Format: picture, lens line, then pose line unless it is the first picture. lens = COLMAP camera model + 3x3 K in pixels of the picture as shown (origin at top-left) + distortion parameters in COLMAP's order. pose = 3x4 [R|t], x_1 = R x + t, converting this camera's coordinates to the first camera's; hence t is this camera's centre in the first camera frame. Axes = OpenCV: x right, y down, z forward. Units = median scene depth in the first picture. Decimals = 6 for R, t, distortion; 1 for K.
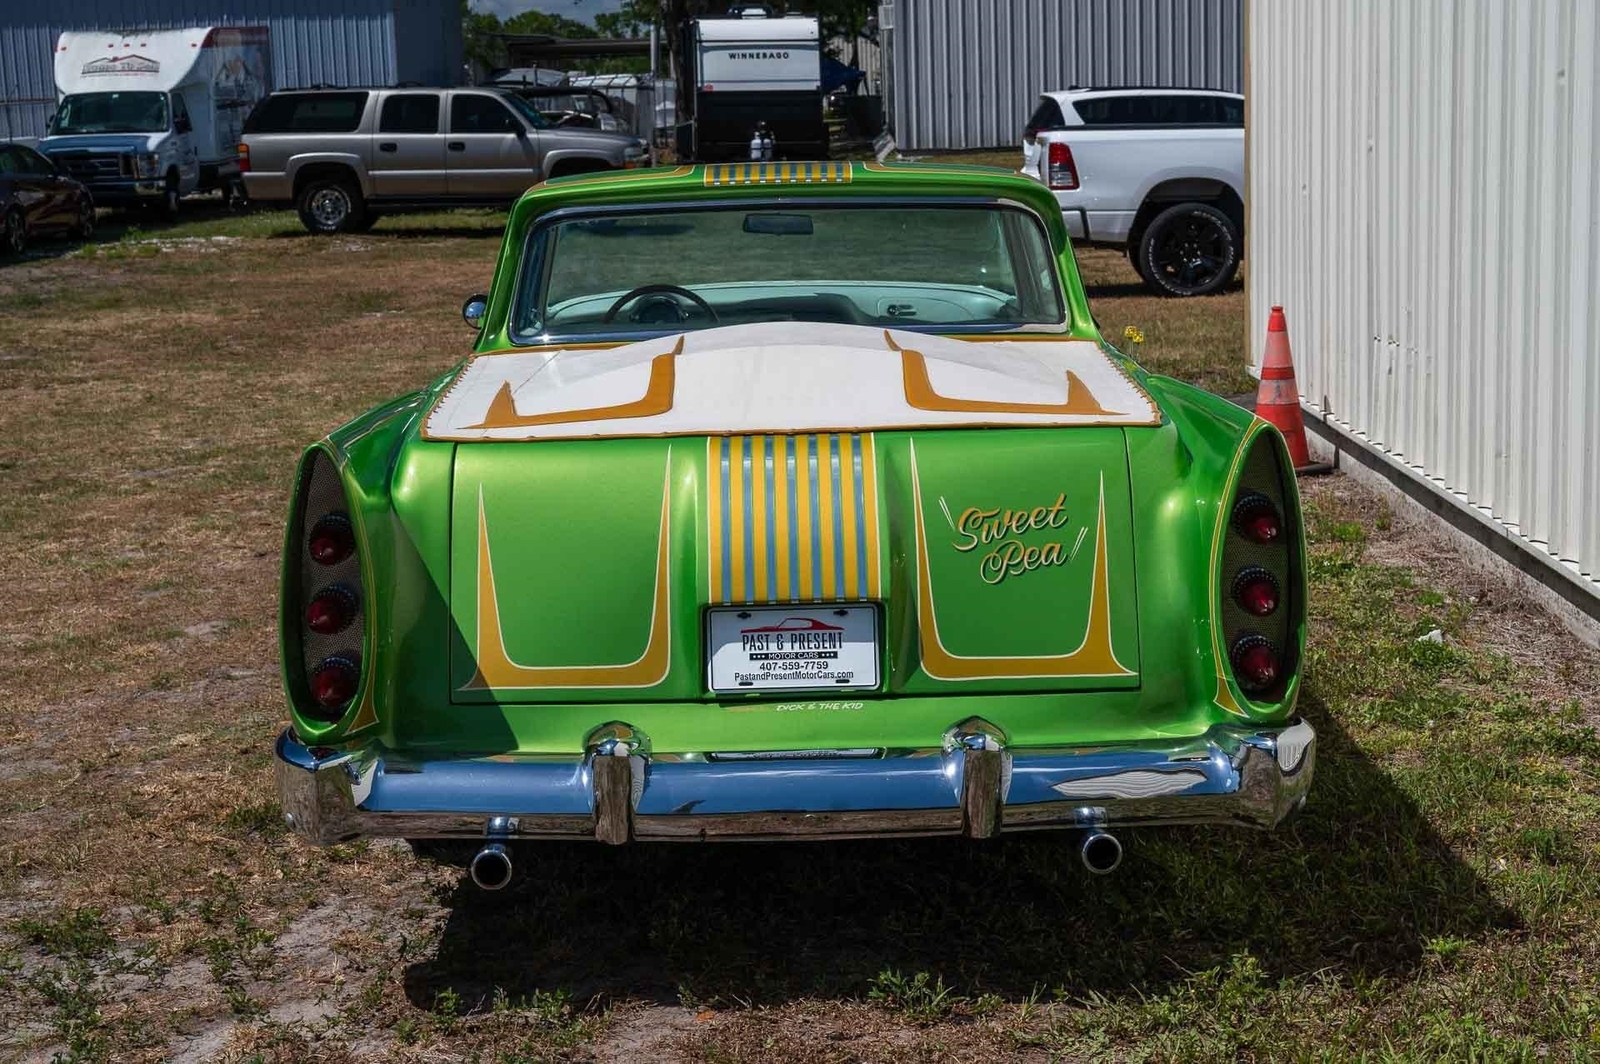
lens RADIAL K [[2442.5, 0, 800.0], [0, 2442.5, 532.0], [0, 0, 1]] dist [-0.019095, 0.085746]
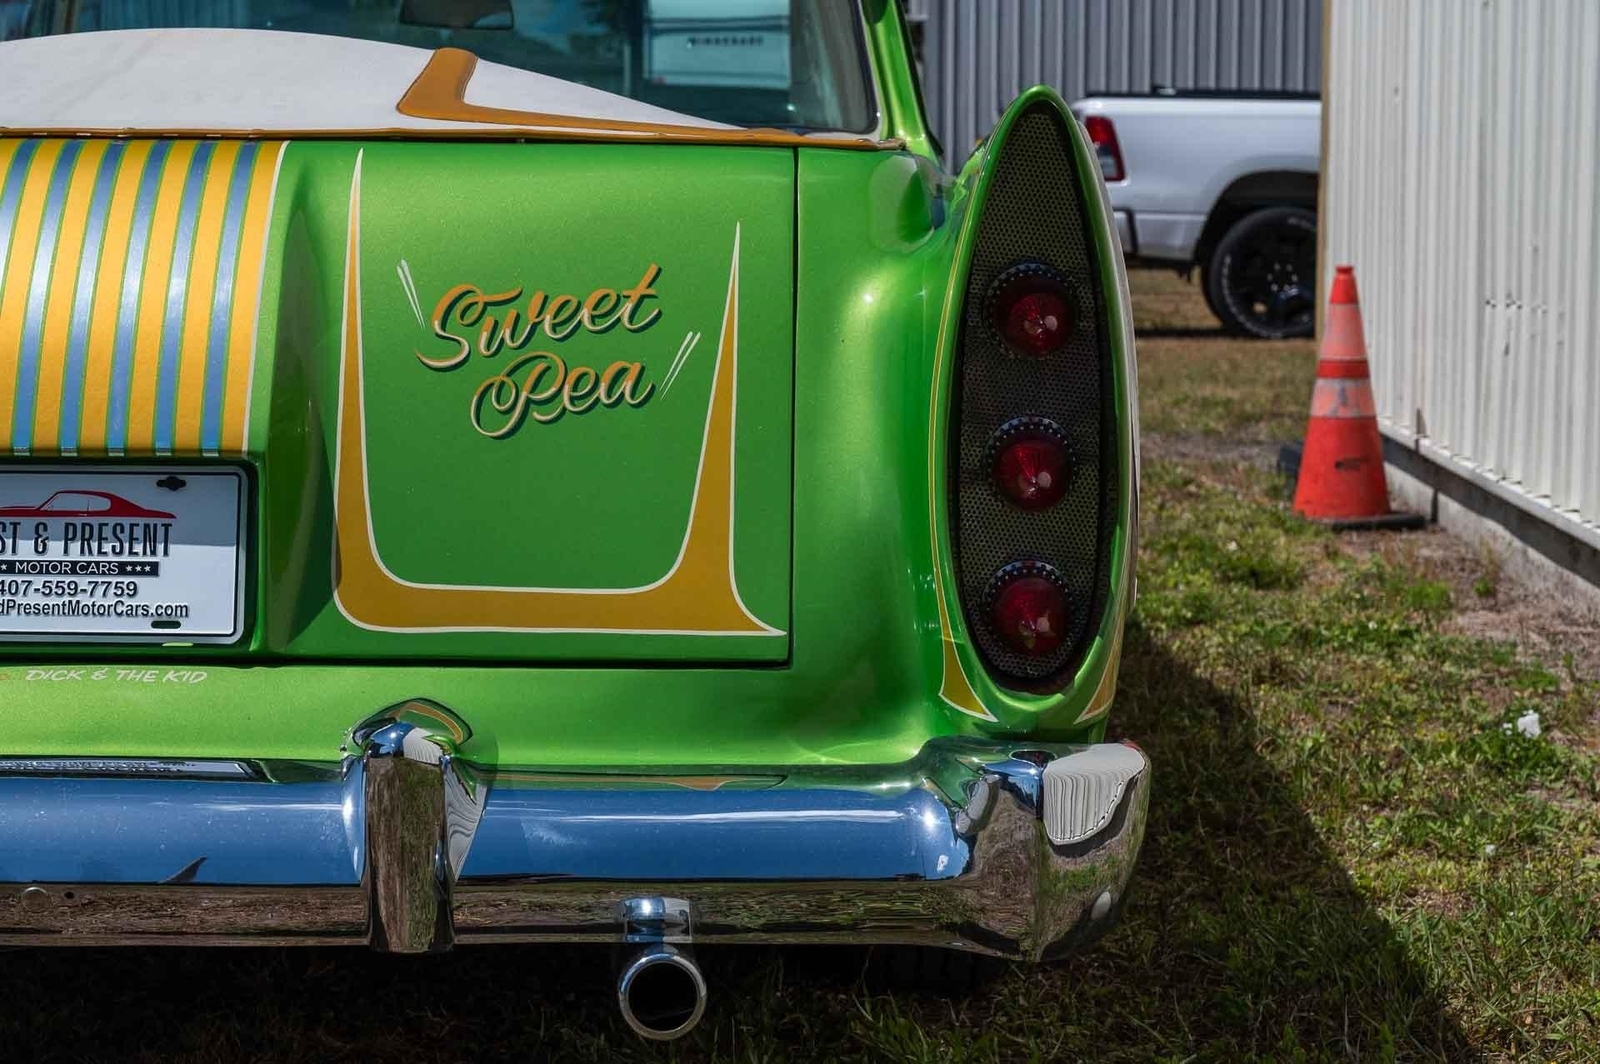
lens RADIAL K [[3247.0, 0, 800.0], [0, 3247.0, 532.0], [0, 0, 1]] dist [0.013437, 0.077873]
pose [[0.999360, 0.035030, -0.007250, 0.142844], [-0.035391, 0.997702, -0.057775, 0.073917], [0.005210, 0.057995, 0.998303, 0.354997]]
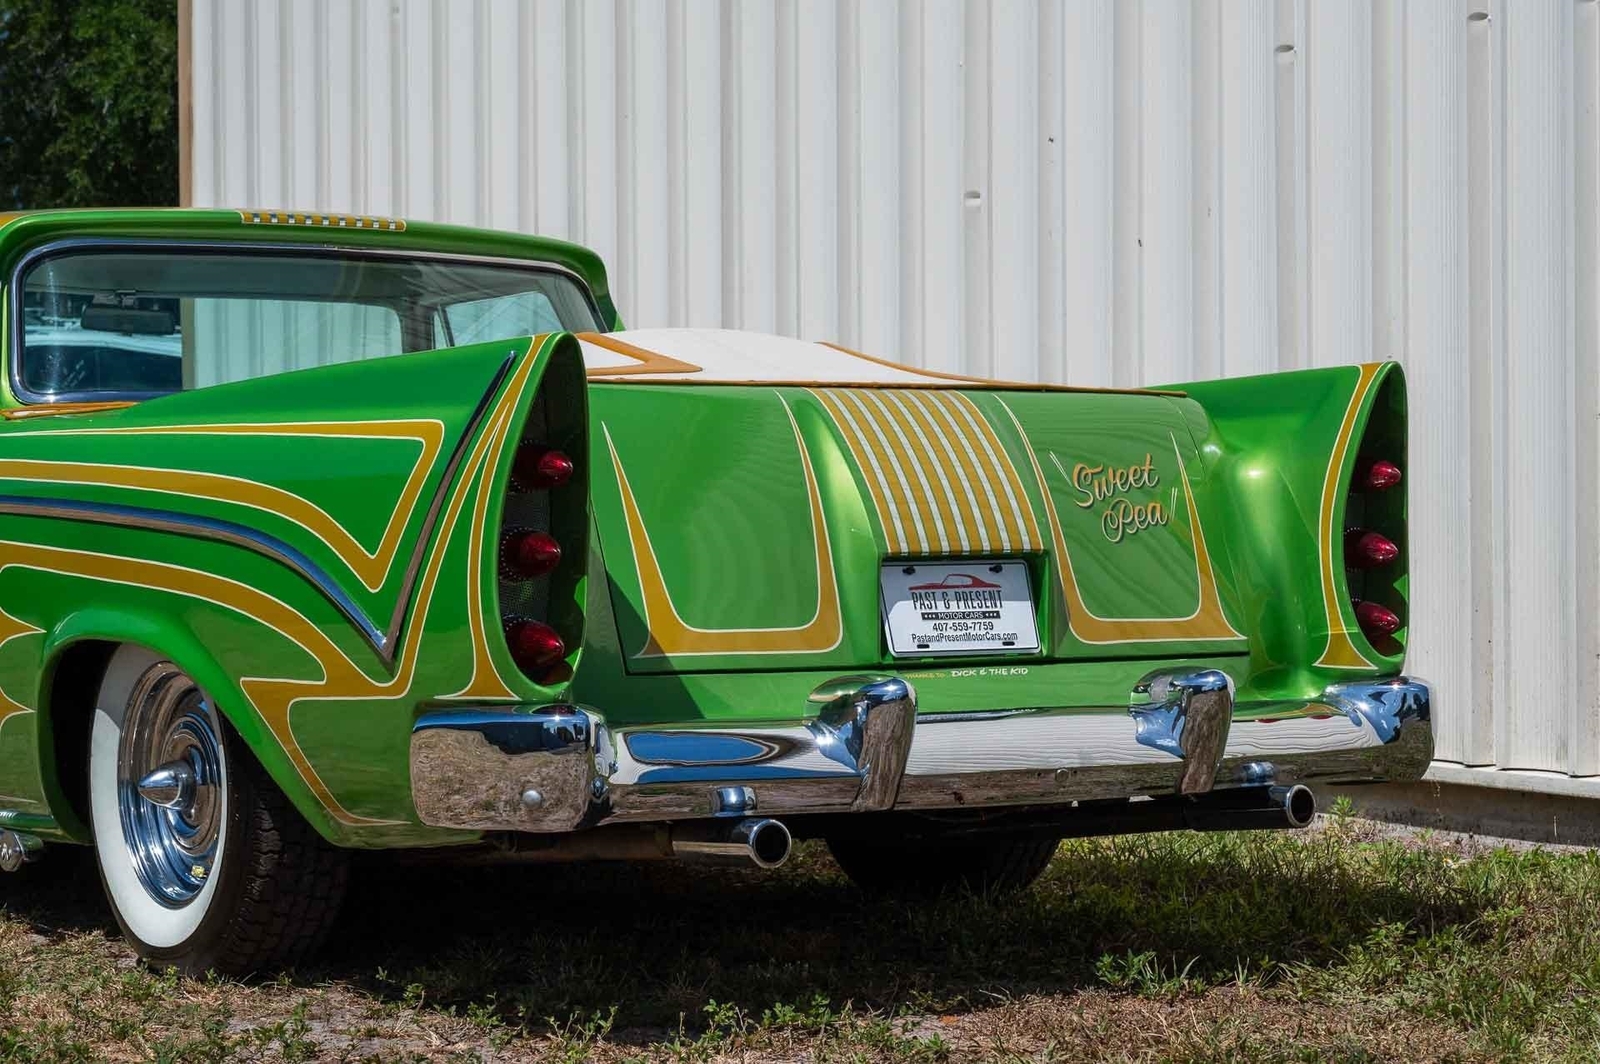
lens RADIAL K [[3247.0, 0, 800.0], [0, 3247.0, 532.0], [0, 0, 1]] dist [0.013437, 0.077873]
pose [[0.824616, 0.016866, 0.565441, -0.703222], [0.079397, 0.986211, -0.145207, 0.183515], [-0.560093, 0.164634, 0.811906, 0.069451]]
